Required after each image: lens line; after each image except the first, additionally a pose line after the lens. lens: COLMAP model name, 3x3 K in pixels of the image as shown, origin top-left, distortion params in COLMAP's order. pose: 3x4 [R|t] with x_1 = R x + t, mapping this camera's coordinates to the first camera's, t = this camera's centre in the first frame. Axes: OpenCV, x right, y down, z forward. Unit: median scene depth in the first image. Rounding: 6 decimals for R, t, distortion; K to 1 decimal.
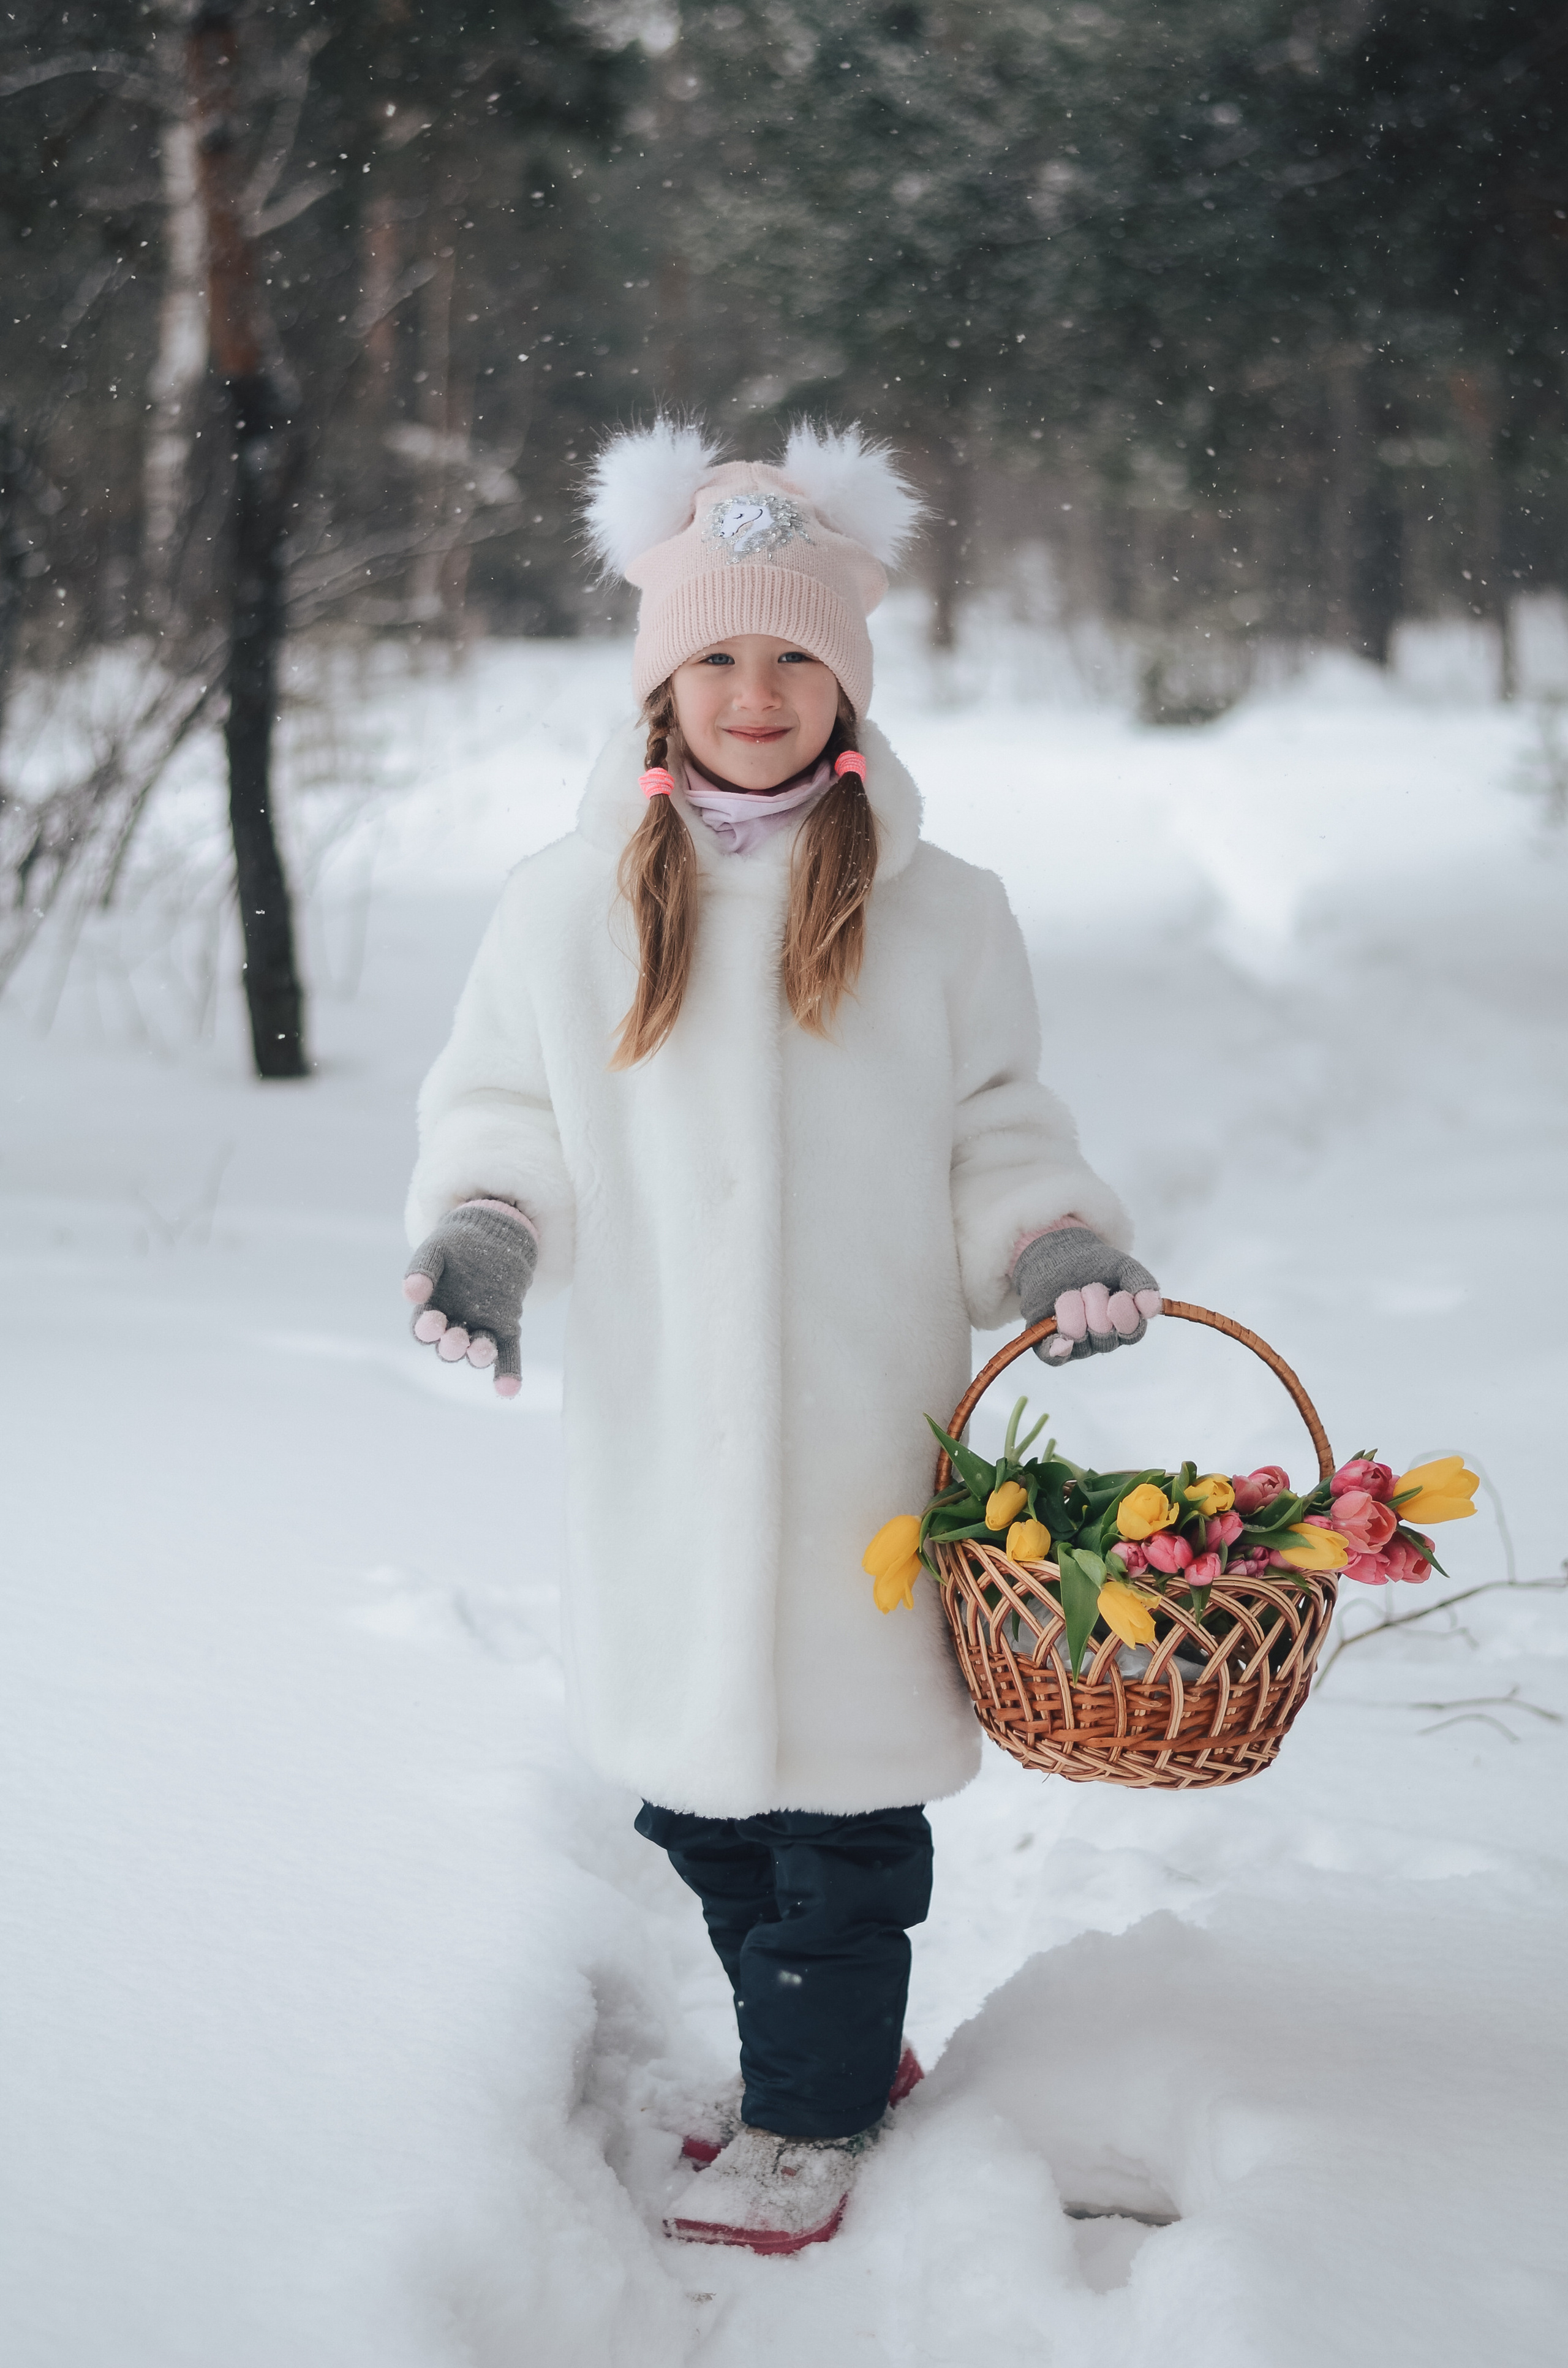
lens RADIAL K [[5192.3, 0, 801.3], [0, 5192.3, 1198.5], [0, 0, 1]] dist [-0.095889, 0.000000]
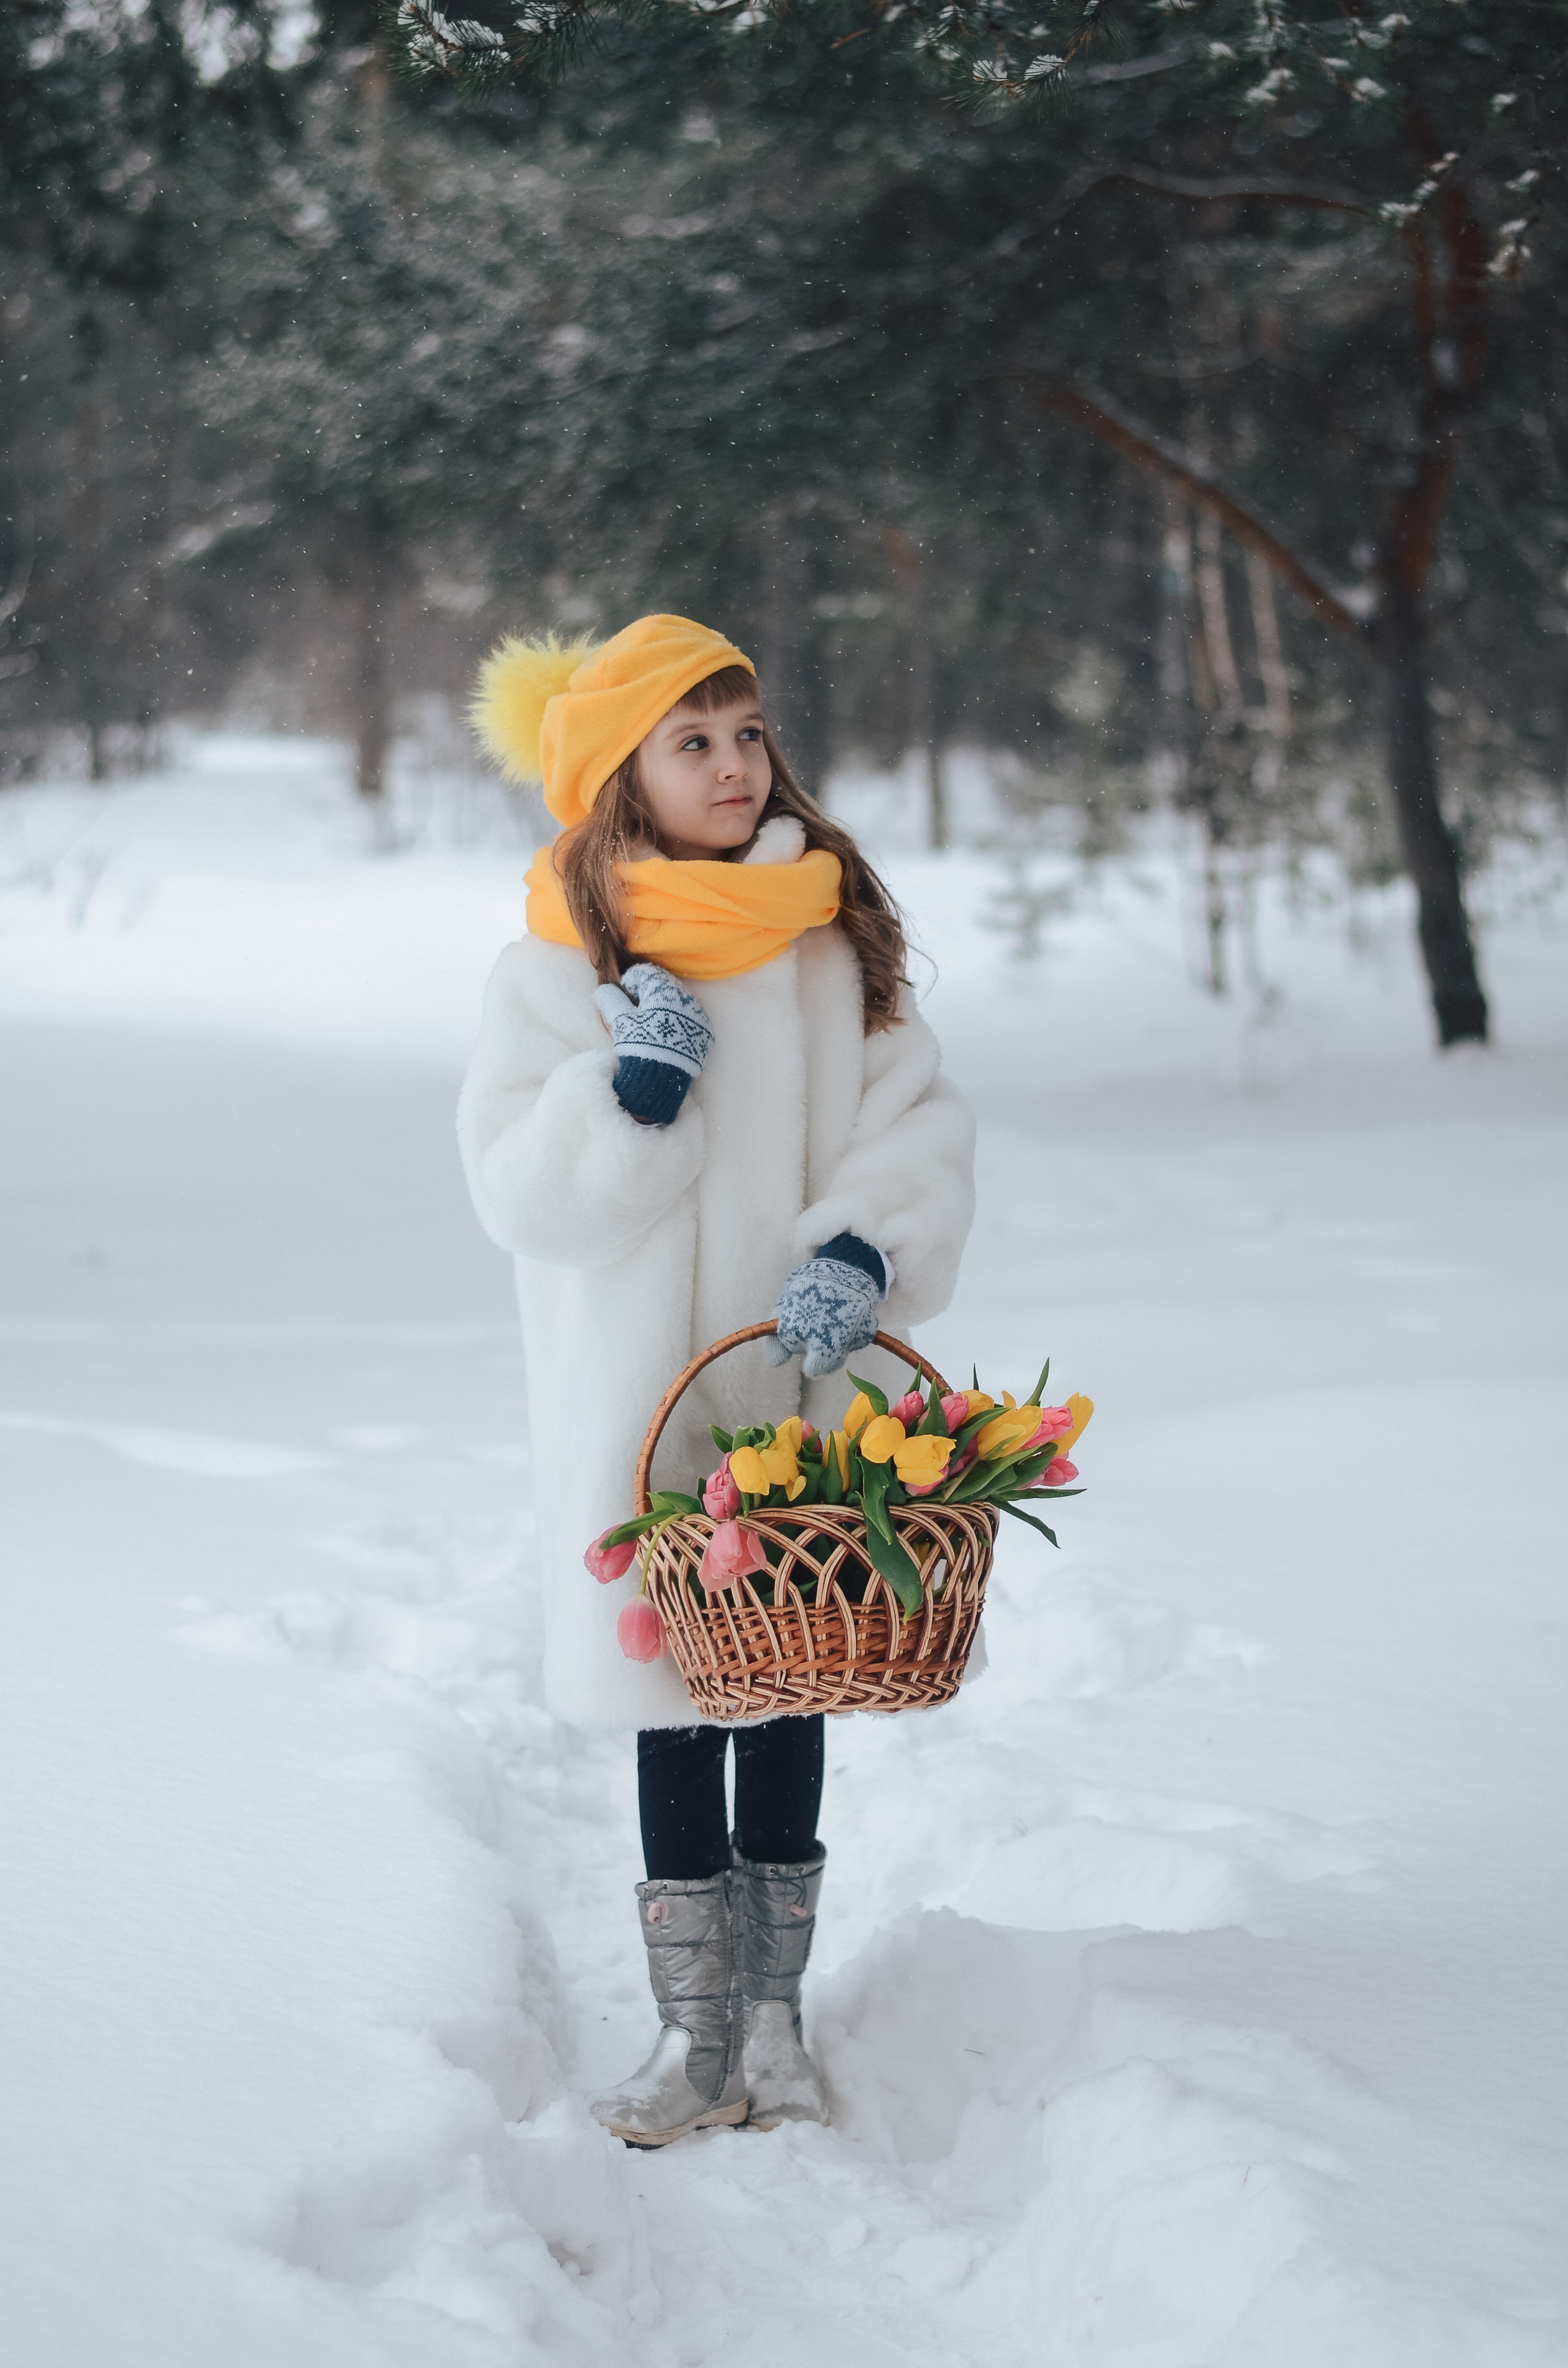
lens RADIAL K [[5192.3, 0, 797.5], [0, 5192.3, 1179.3], [0, 0, 1]] dist [-0.095889, 0.000000]
pose [[0.992780, -0.000927, 0.119947, -0.030051], [0.004805, 0.999475, -0.032043, 0.006406], [-0.119854, 0.032388, 0.992263, -0.041985]]
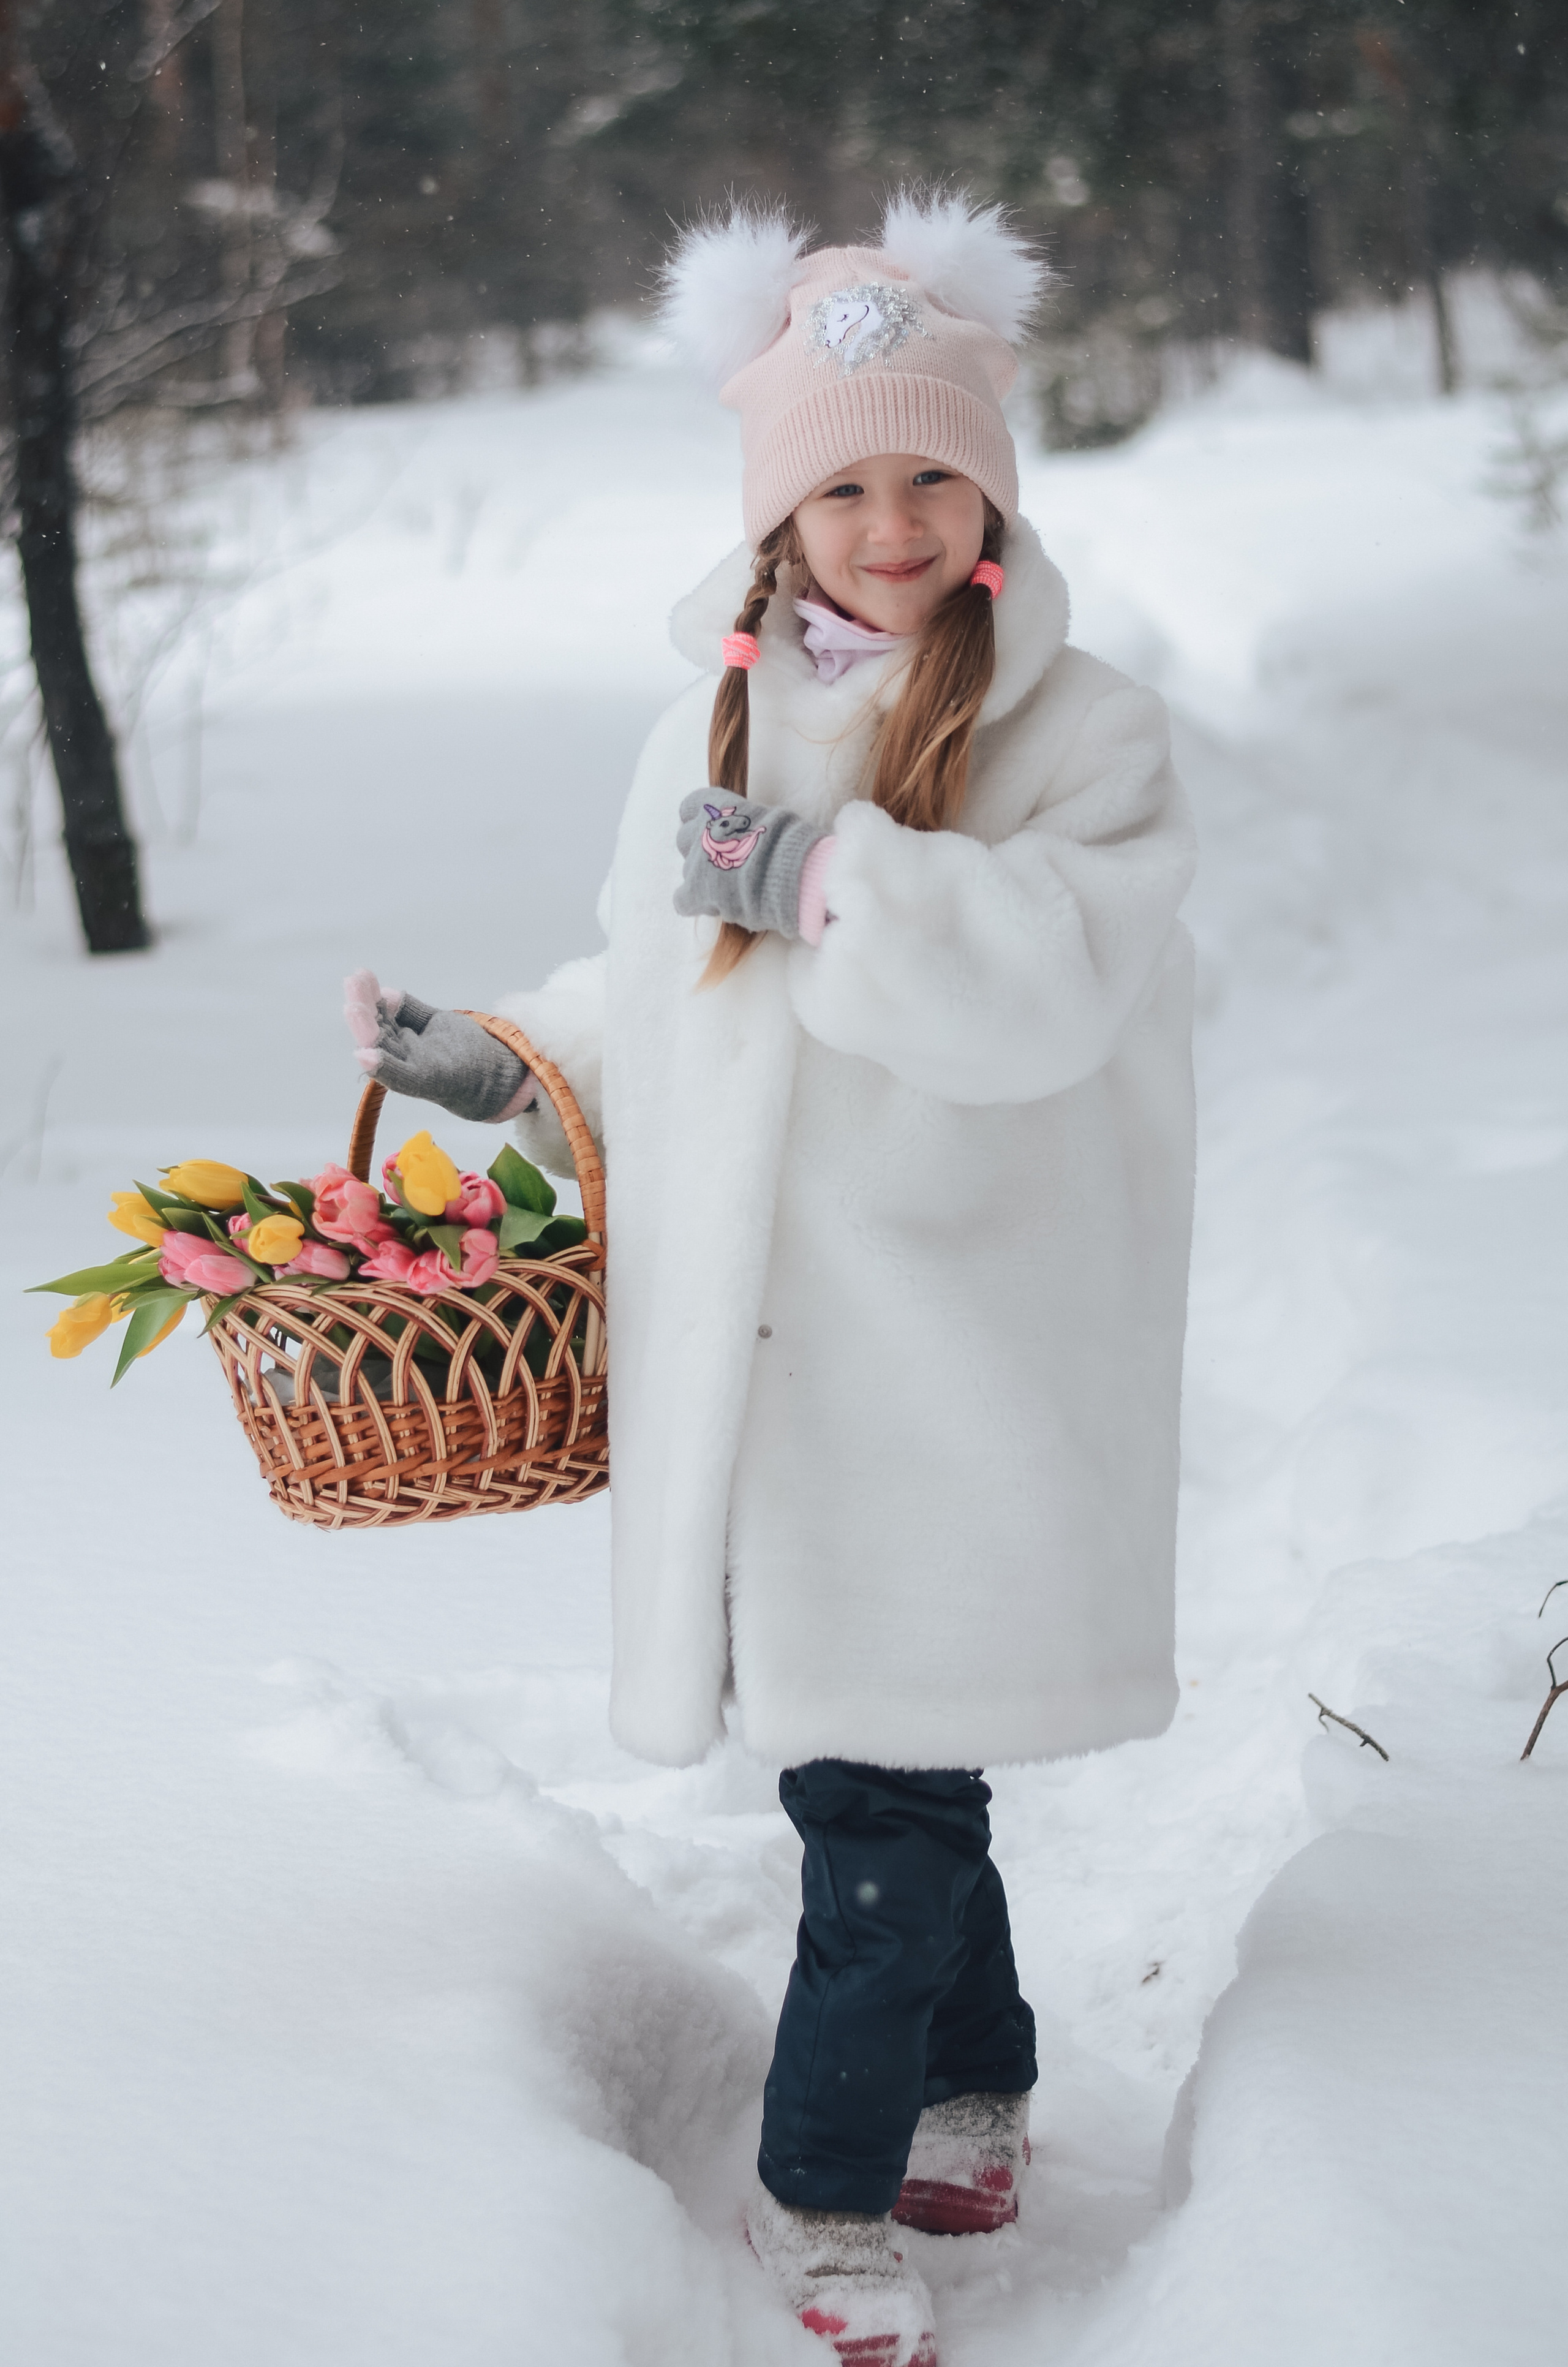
lens RADIAL K [[5572.3, 0, 845.8], [0, 5572.3, 1157.2], [0, 0, 1]] dist [-0.069414, 0.000000]
pose [[0.996506, -0.080076, 0.023722, -0.003651], [0.079236, 0.996261, 0.034444, -0.009377], [-0.026391, -0.032444, 0.999125, 0.059474]]
